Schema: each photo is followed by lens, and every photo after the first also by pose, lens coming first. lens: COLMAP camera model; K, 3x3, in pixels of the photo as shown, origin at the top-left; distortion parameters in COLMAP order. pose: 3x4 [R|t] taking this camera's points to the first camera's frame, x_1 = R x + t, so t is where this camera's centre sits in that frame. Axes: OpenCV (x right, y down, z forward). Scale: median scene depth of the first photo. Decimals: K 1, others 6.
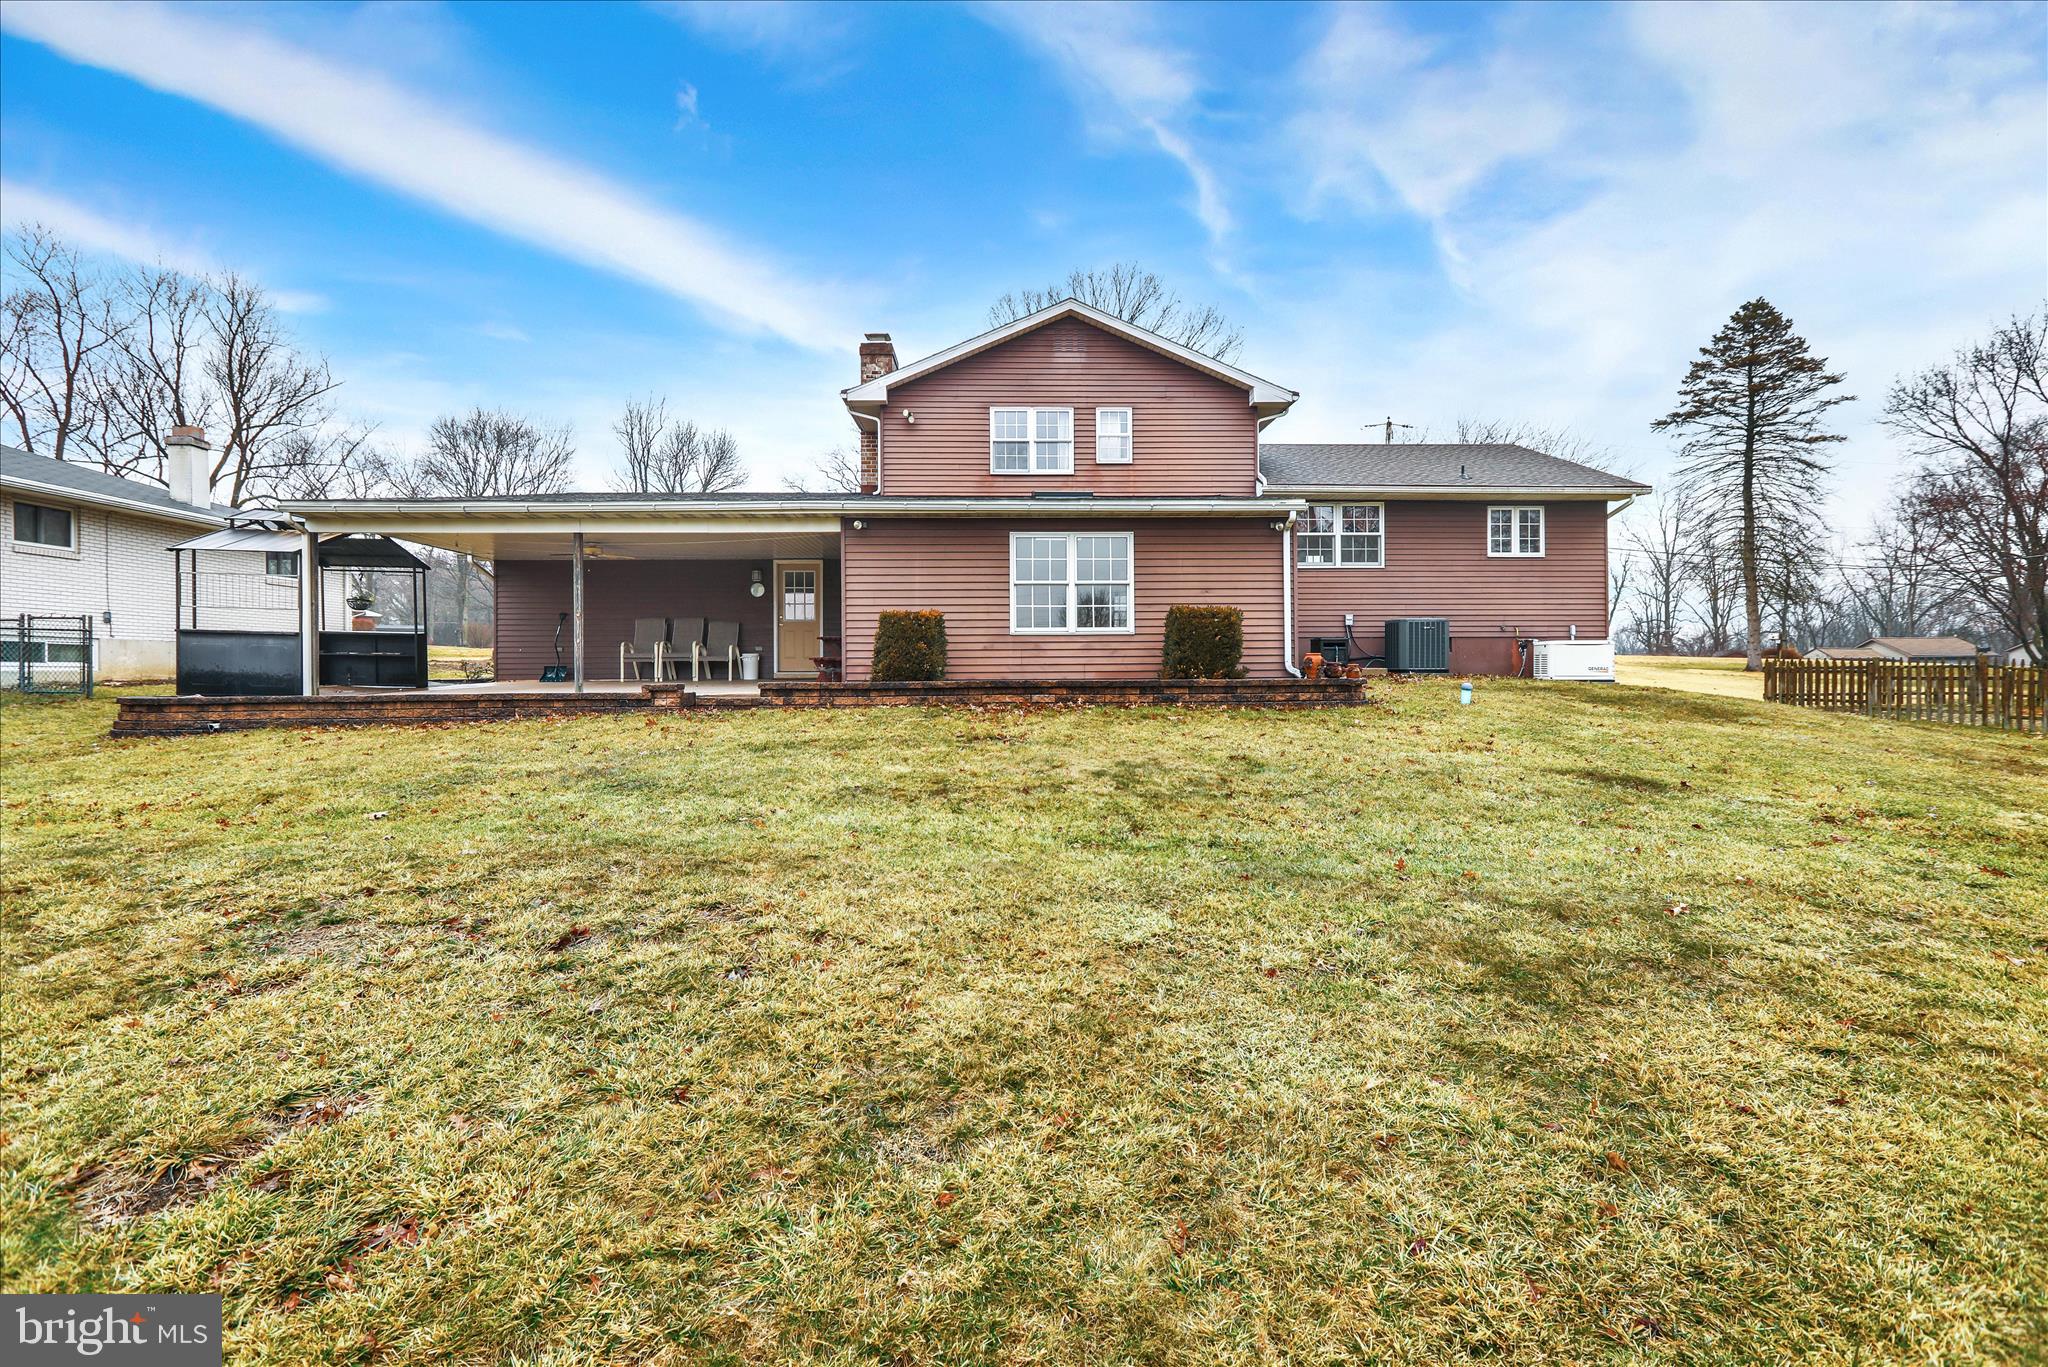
lens RADIAL K [[935.8, 0, 1024.0], [0, 935.8, 683.5], [0, 0, 1]] dist [-0.009061, -0.000136]
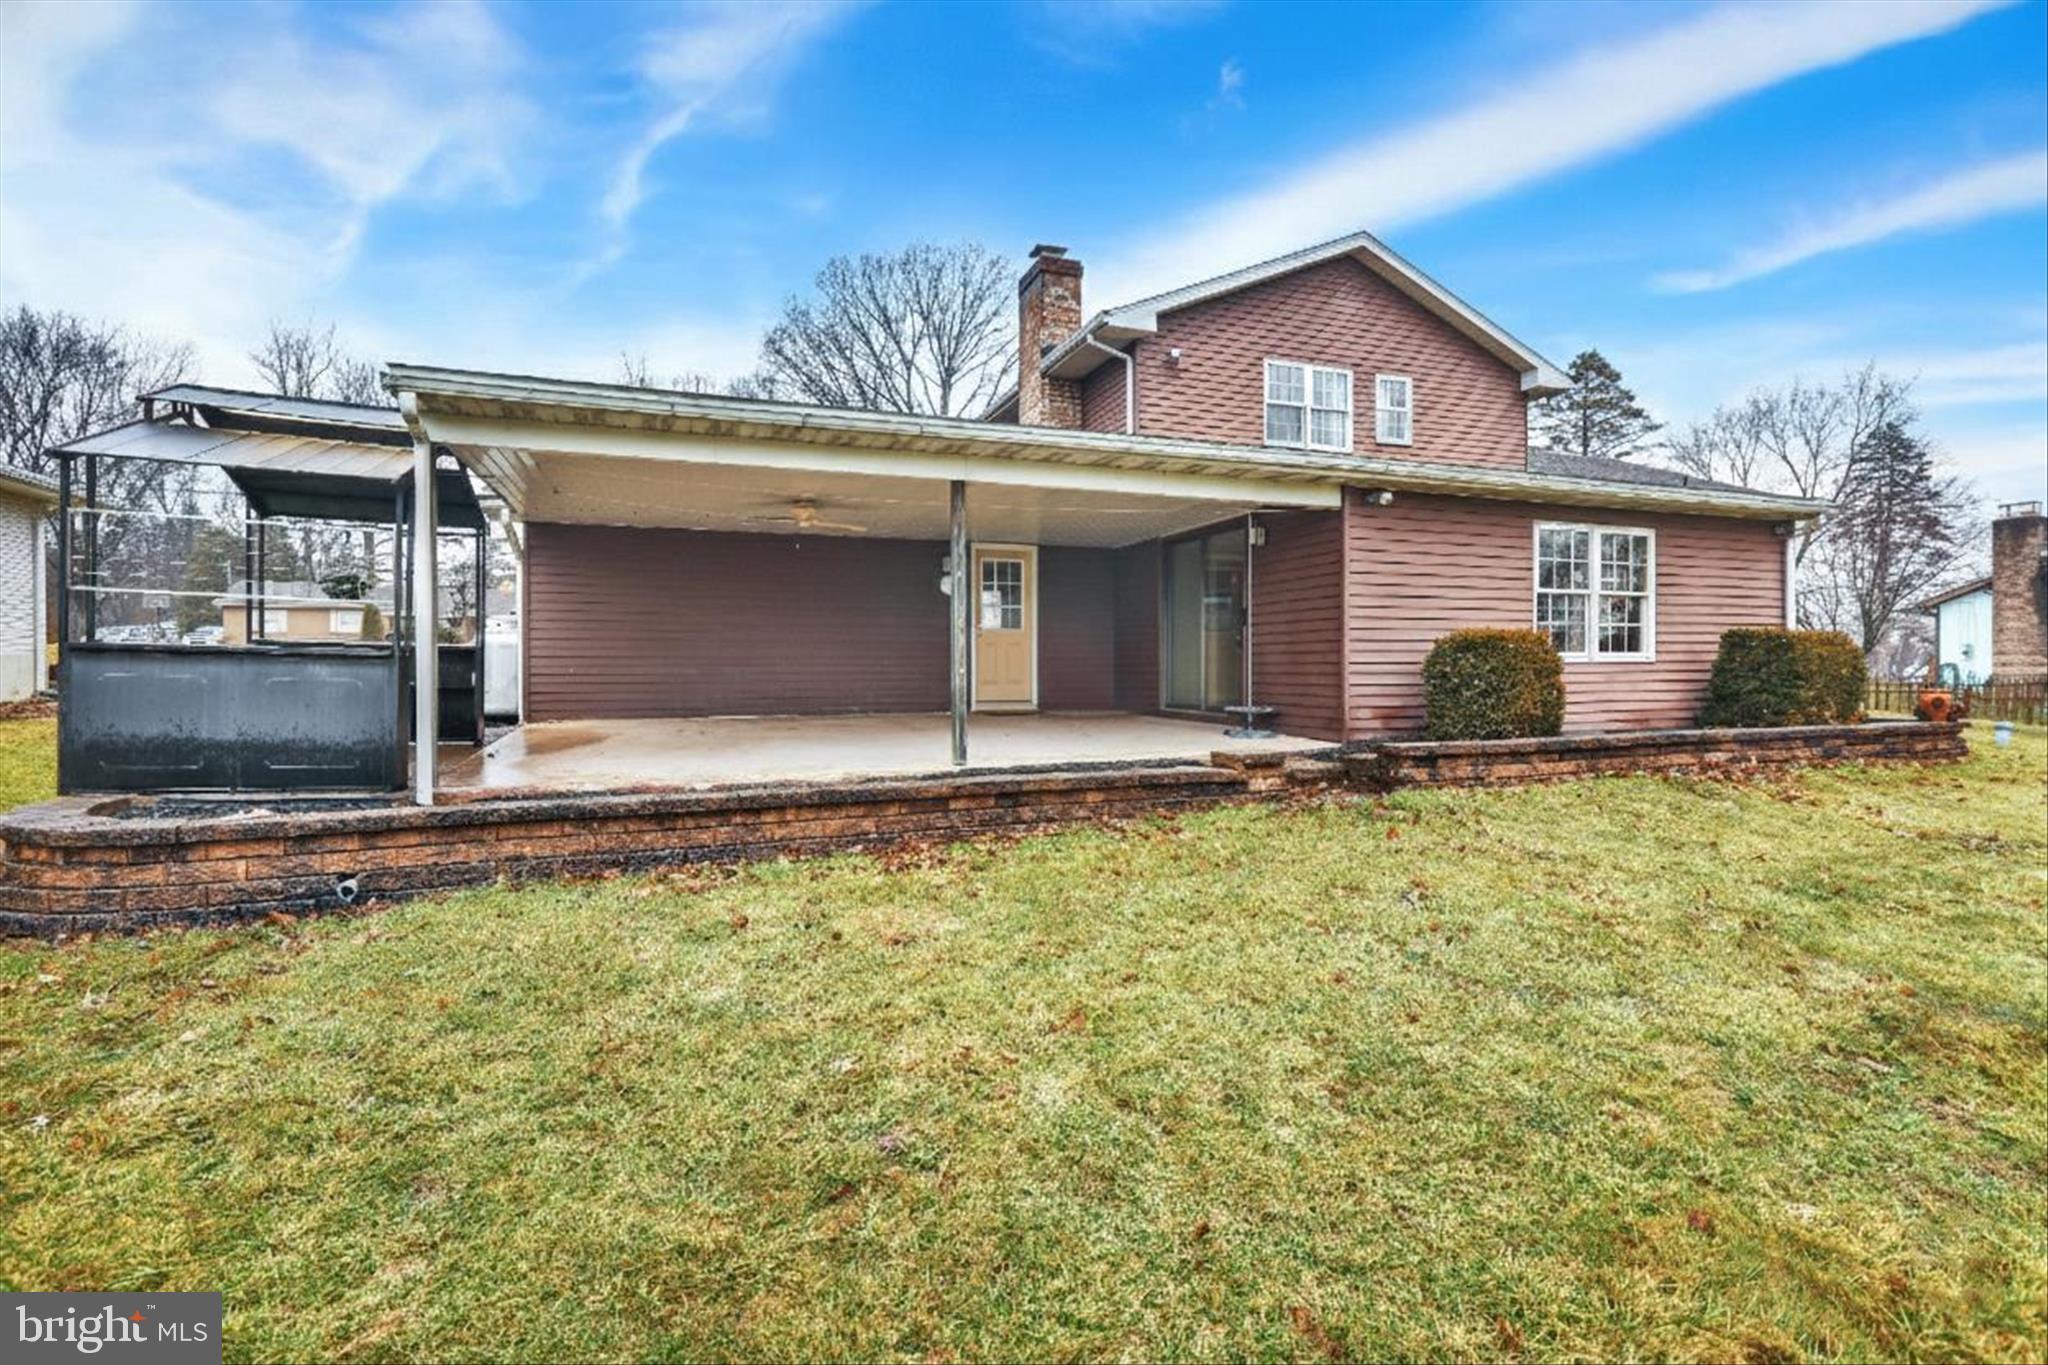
lens RADIAL K [[935.8, 0, 1024.0], [0, 935.8, 682.5], [0, 0, 1]] dist [-0.009061, -0.000136]
pose [[0.942353, -0.002765, 0.334608, -0.483386], [0.002683, 0.999996, 0.000708, -0.029014], [-0.334608, 0.000231, 0.942357, 0.342912]]
